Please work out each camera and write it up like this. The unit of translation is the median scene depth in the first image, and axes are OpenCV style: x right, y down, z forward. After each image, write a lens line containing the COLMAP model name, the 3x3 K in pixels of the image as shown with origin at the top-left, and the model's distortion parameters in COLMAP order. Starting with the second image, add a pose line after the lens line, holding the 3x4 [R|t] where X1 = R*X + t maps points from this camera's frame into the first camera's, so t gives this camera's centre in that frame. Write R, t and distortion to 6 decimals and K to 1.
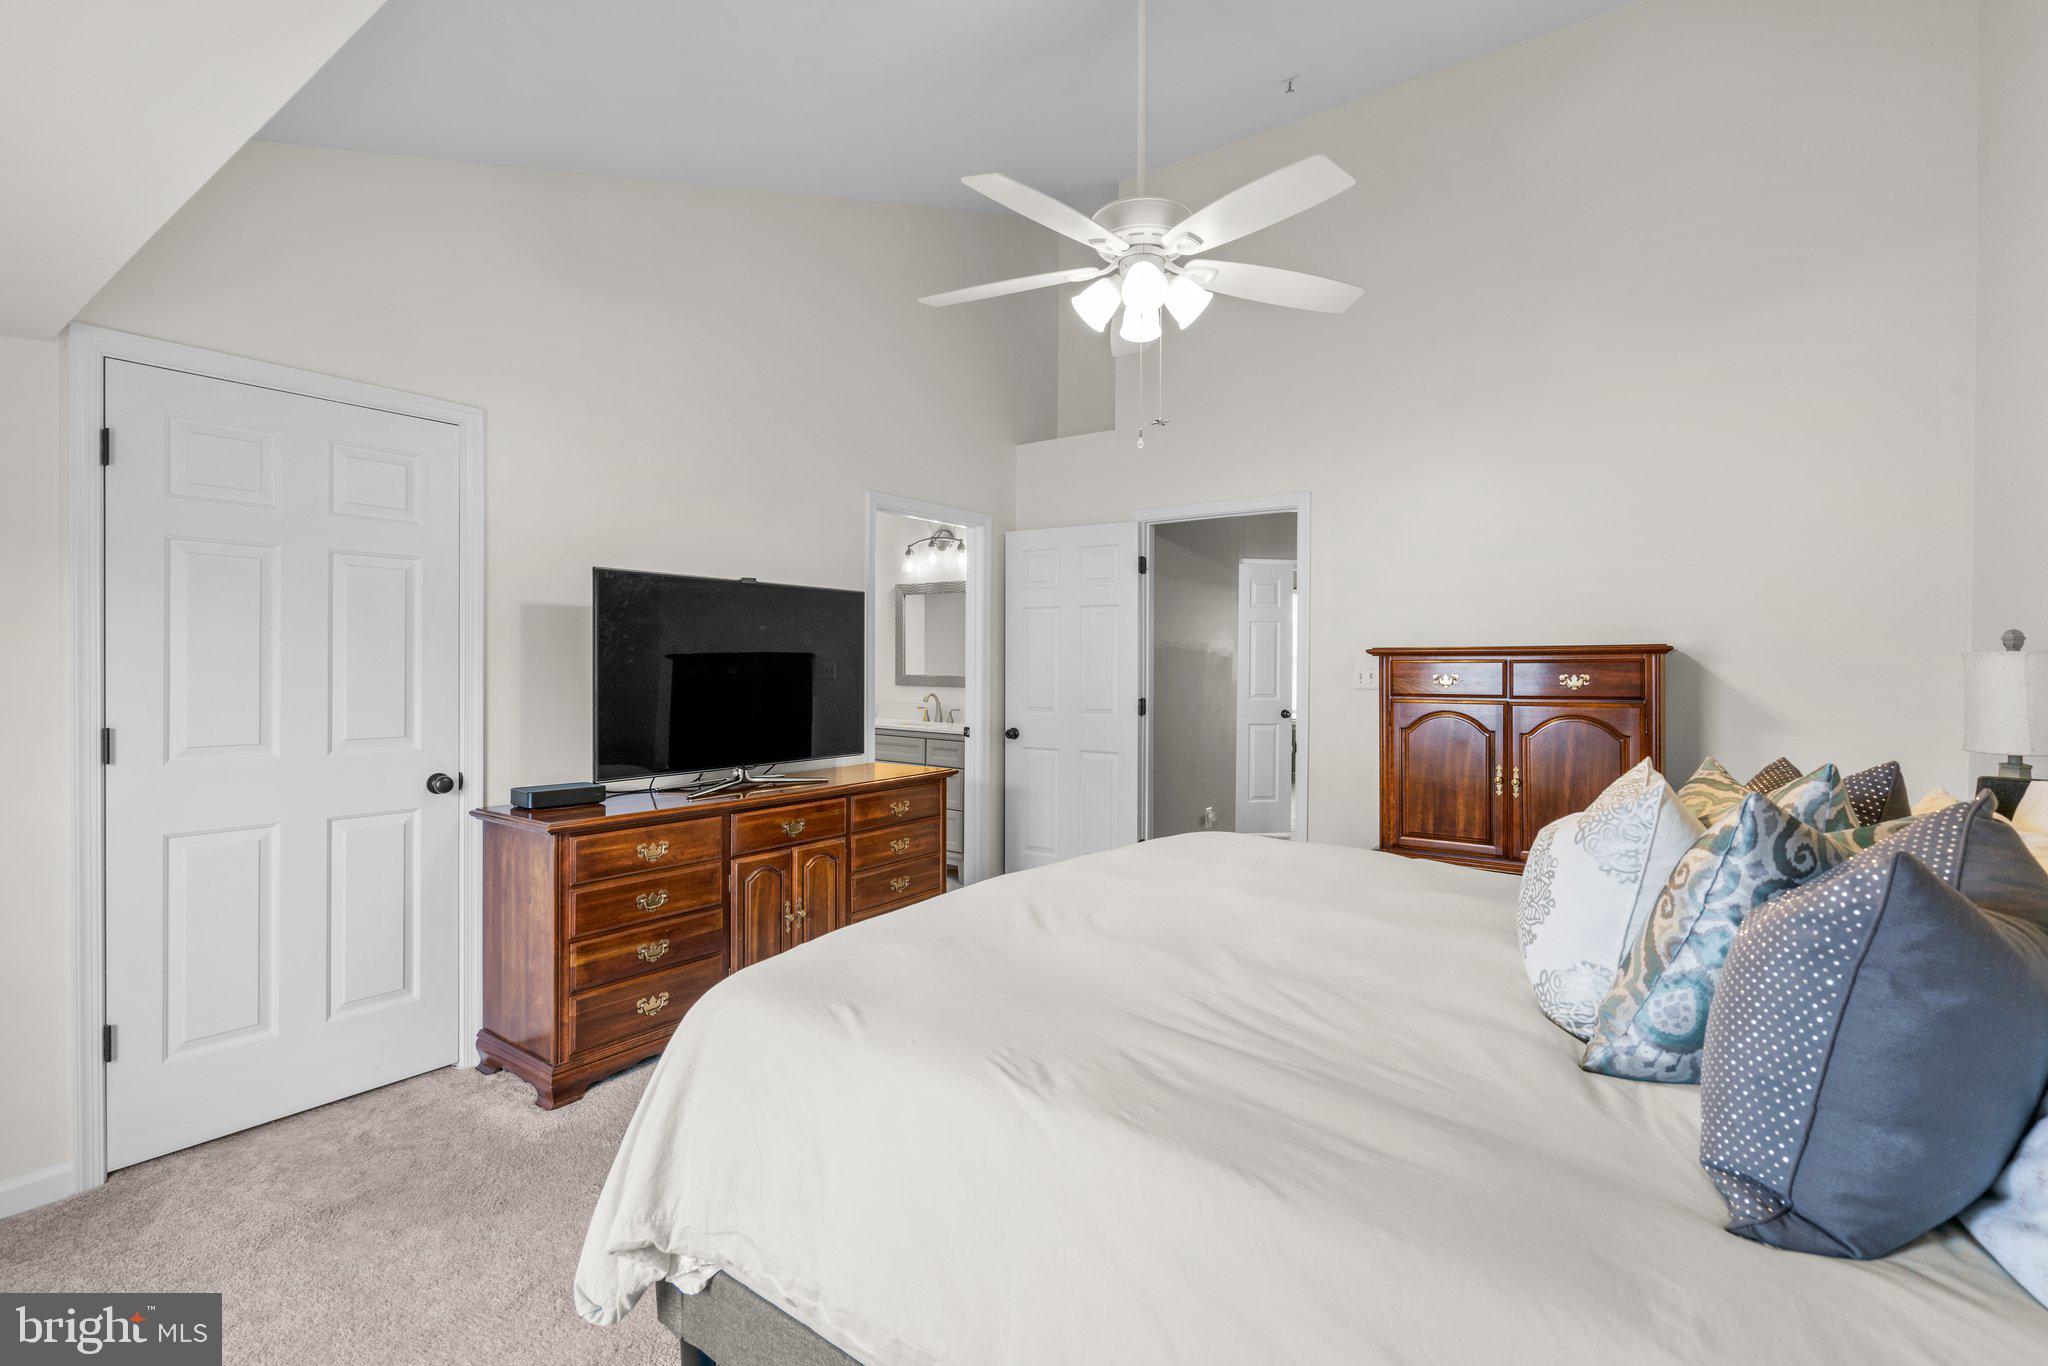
lens RADIAL K [[934.2, 0, 1022.8], [0, 934.2, 655.4], [0, 0, 1]] dist [-0.014752, 0.000545]
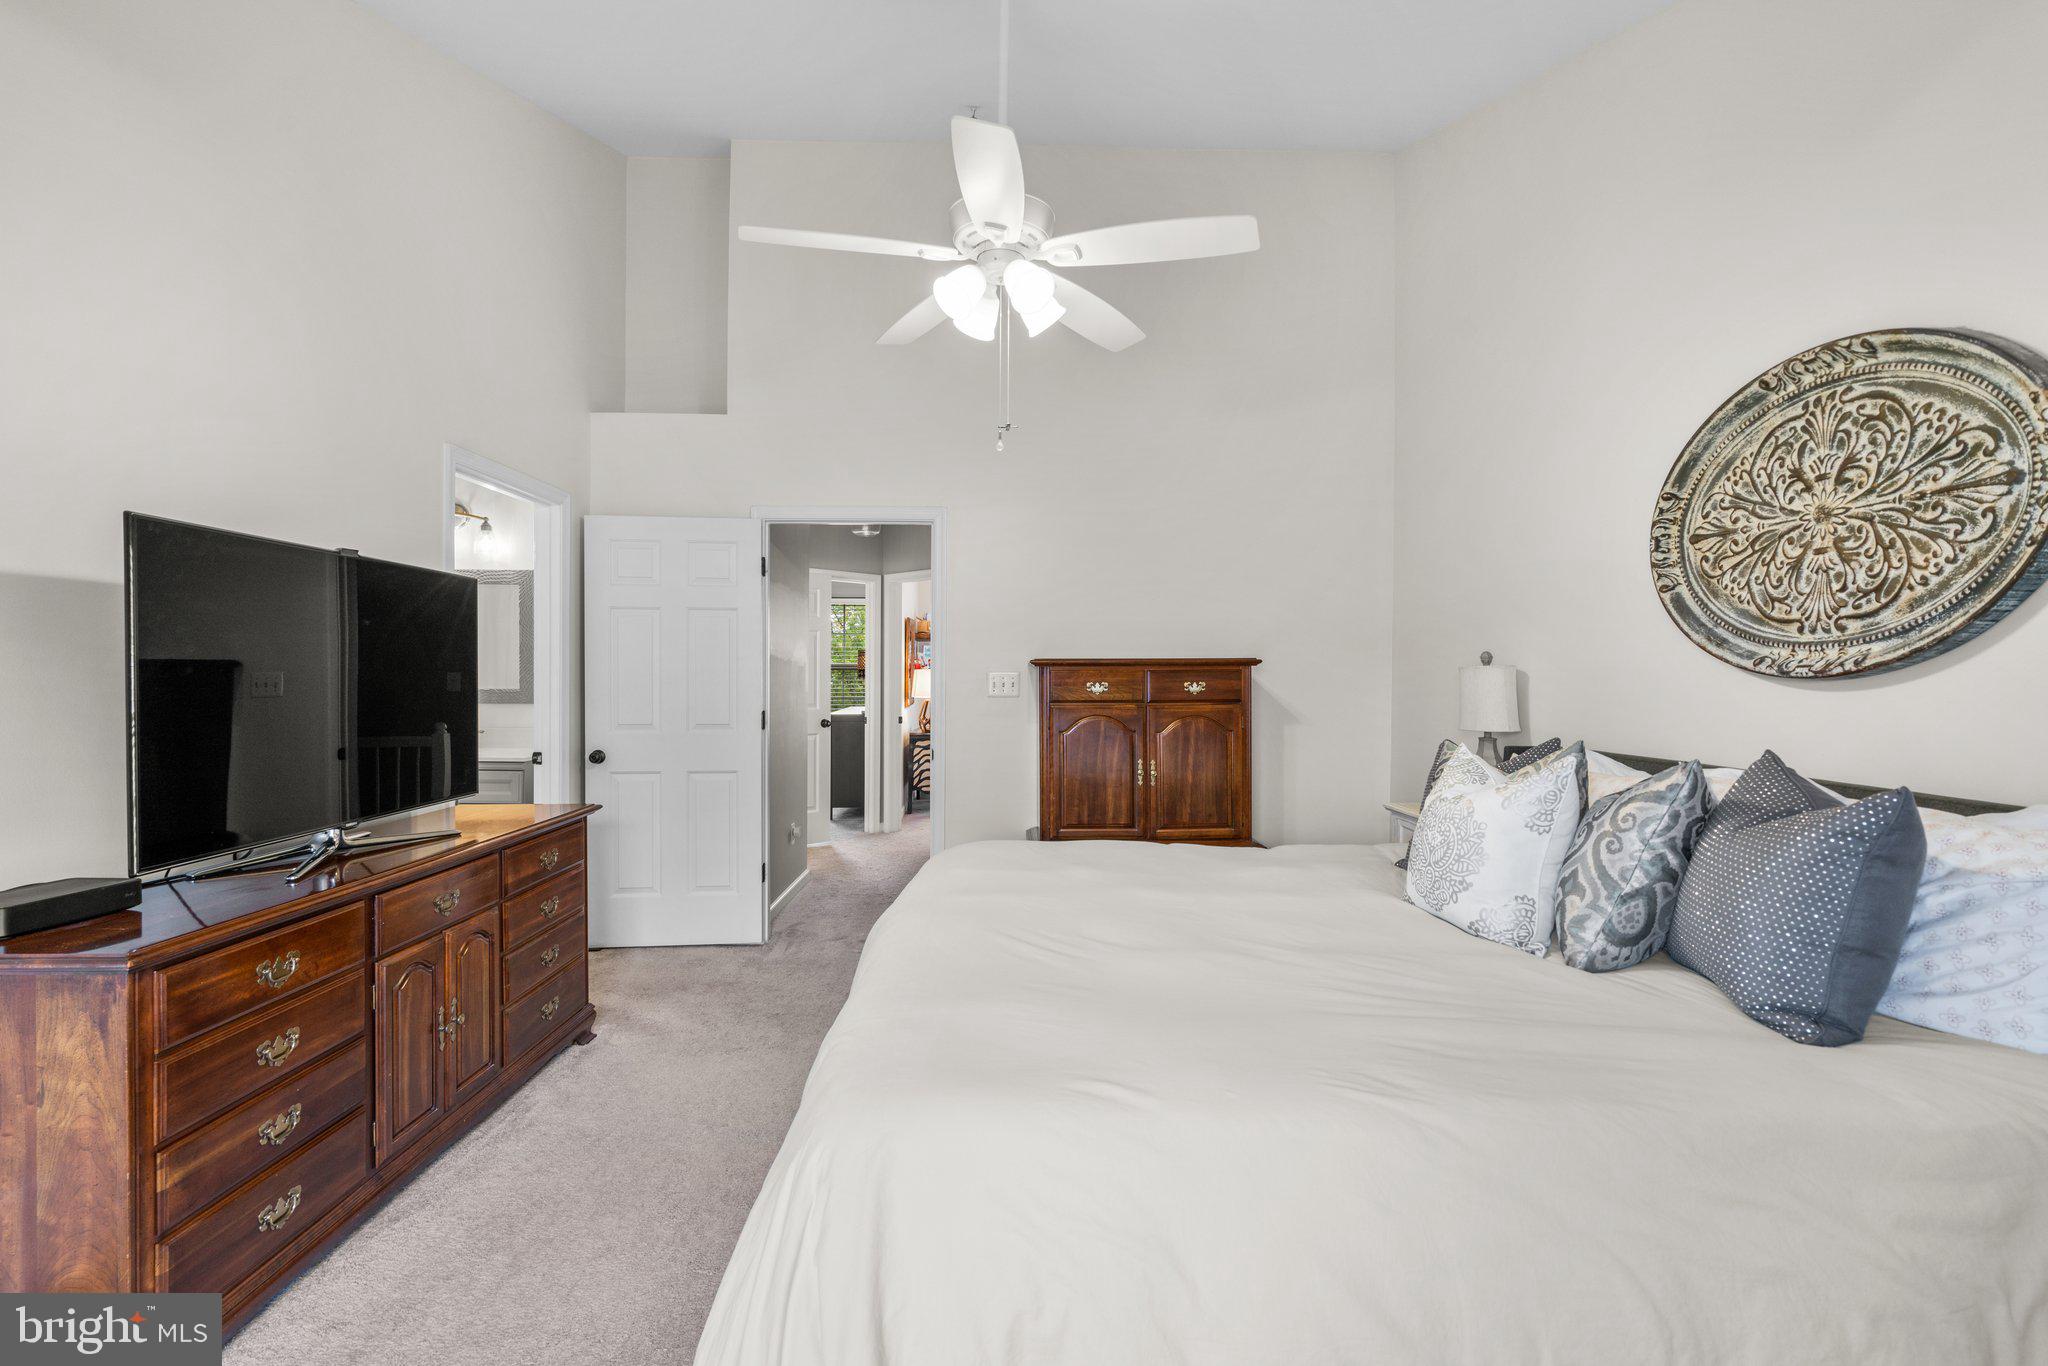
lens RADIAL K [[925.3, 0, 1023.3], [0, 925.3, 676.9], [0, 0, 1]] dist [-0.009433, 0.000744]
pose [[0.786002, -0.003008, 0.618217, -0.364705], [-0.005224, 0.999920, 0.011507, 0.000571], [-0.618202, -0.012274, 0.785924, 0.186556]]
